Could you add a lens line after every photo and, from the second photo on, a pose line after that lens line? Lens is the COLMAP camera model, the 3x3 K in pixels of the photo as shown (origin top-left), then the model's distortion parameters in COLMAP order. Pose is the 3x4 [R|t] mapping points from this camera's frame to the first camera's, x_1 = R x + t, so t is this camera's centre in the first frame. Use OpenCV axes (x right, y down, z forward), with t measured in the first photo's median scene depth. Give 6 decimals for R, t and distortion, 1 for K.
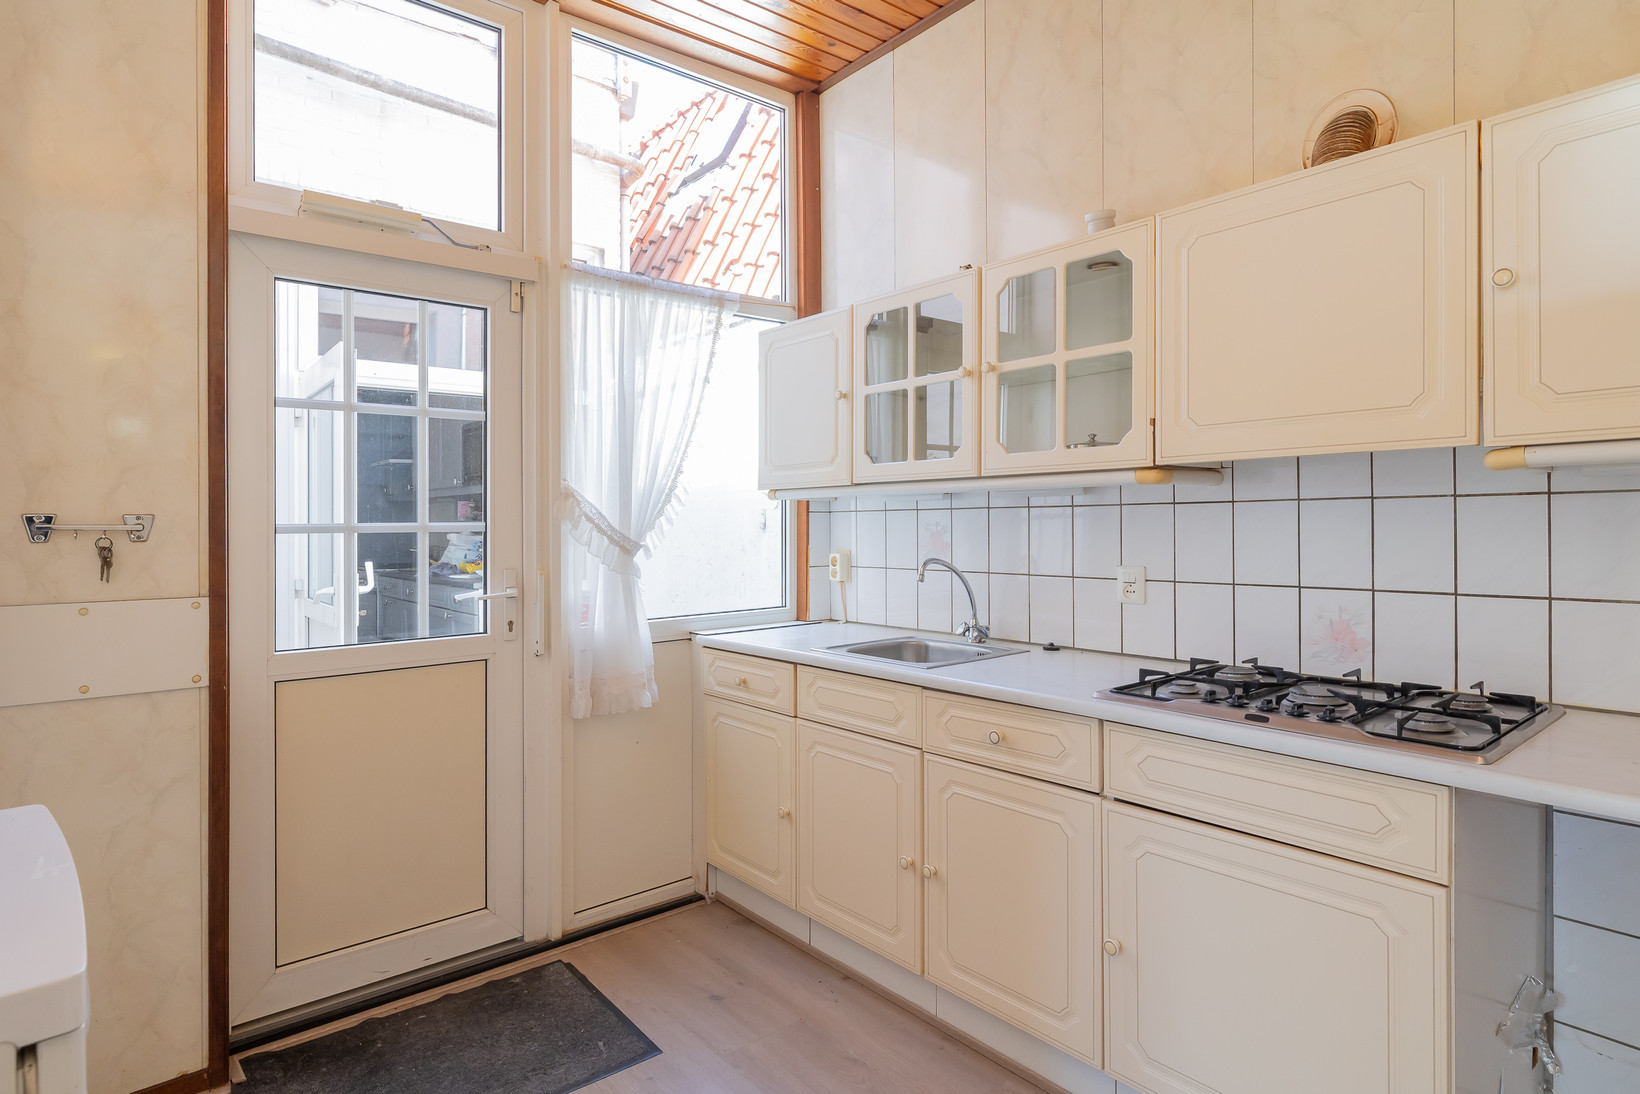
lens RADIAL K [[860.8, 0, 814.5], [0, 860.8, 534.2], [0, 0, 1]] dist [-0.000387, -0.000106]
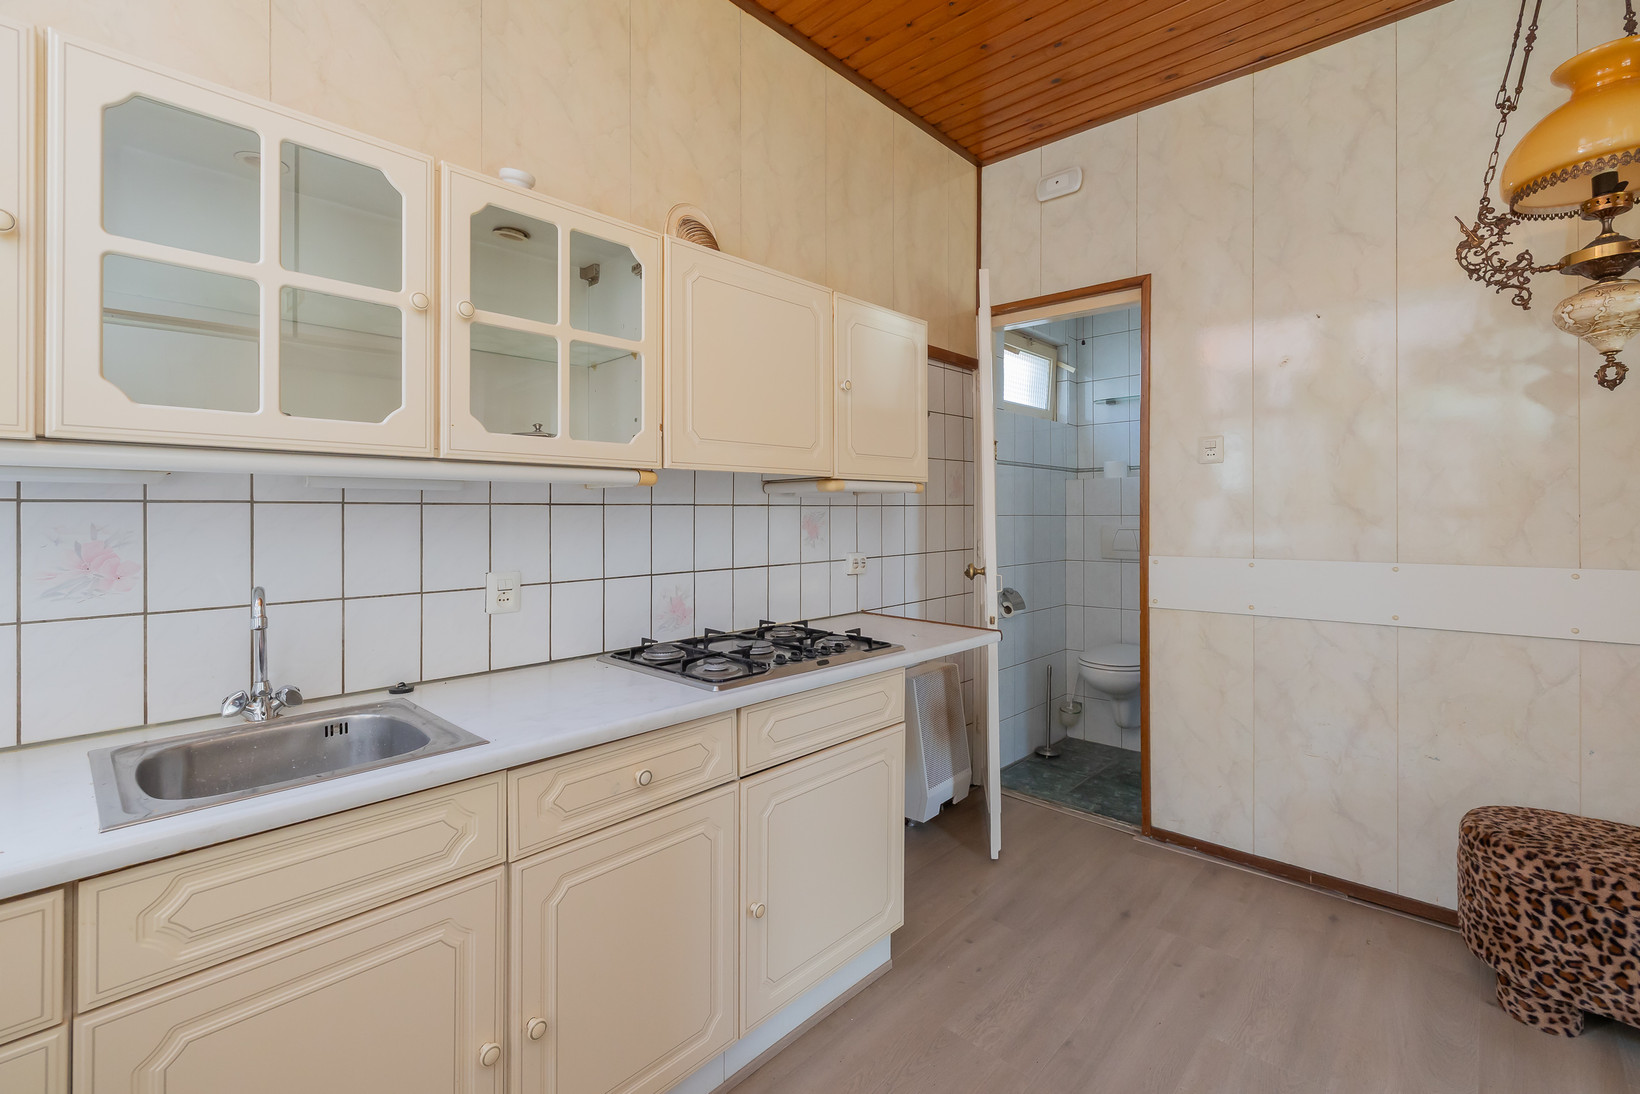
lens RADIAL K [[719.9, 0, 798.4], [0, 719.9, 525.2], [0, 0, 1]] dist [-0.000668, 0.000818]
pose [[-0.104147, -0.002131, 0.994560, -0.470329], [0.021608, 0.999757, 0.004405, -0.009521], [-0.994327, 0.021949, -0.104075, 0.857534]]
